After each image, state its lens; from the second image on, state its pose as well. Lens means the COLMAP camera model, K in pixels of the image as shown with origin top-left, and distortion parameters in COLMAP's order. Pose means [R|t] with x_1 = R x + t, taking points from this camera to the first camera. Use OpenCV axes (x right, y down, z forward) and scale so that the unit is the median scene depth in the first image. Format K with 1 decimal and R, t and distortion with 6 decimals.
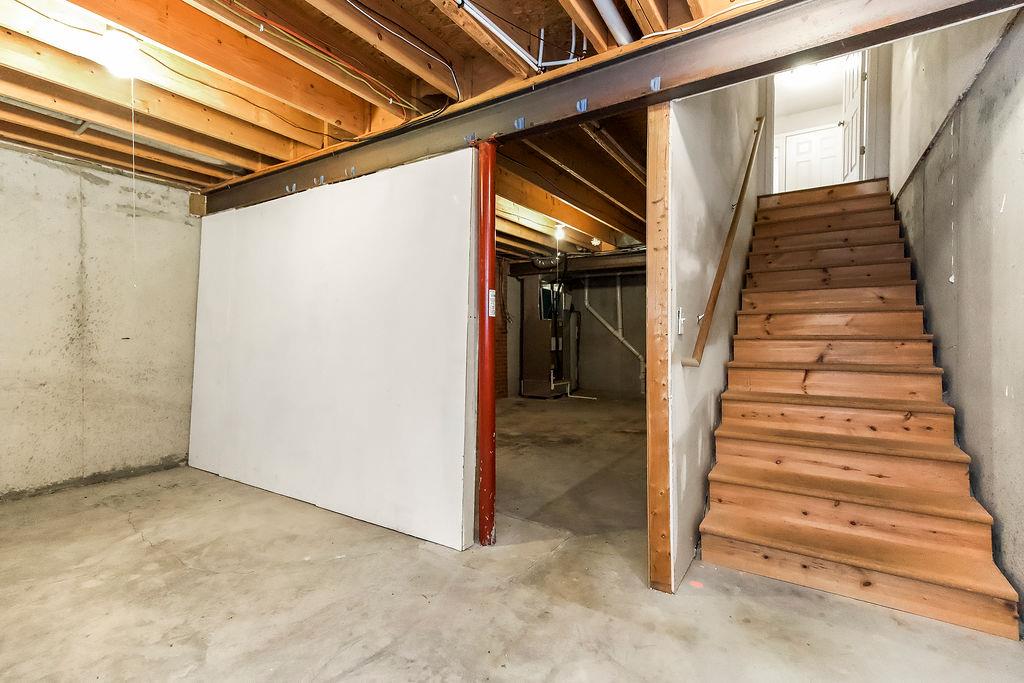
lens RADIAL K [[461.0, 0, 512.0], [0, 461.0, 341.5], [0, 0, 1]] dist [0.020988, 0.000068]
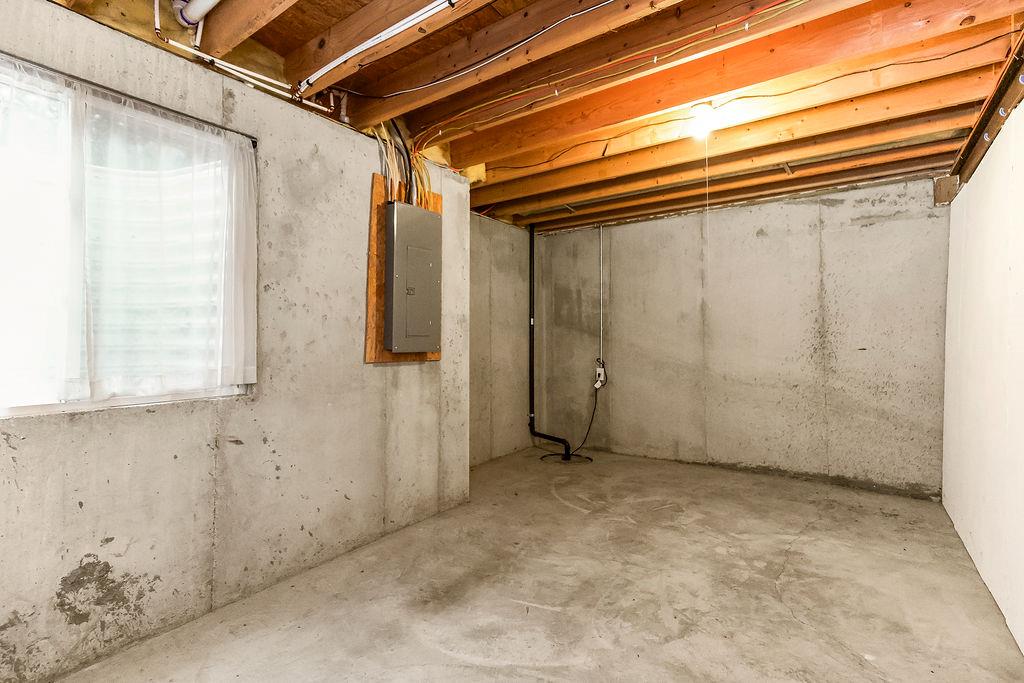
lens RADIAL K [[473.7, 0, 513.7], [0, 473.7, 327.8], [0, 0, 1]] dist [0.002321, 0.000435]
pose [[-0.055603, -0.023123, -0.998185, 0.265706], [-0.020144, 0.999554, -0.022032, -0.017480], [0.998250, 0.018882, -0.056044, 0.365001]]
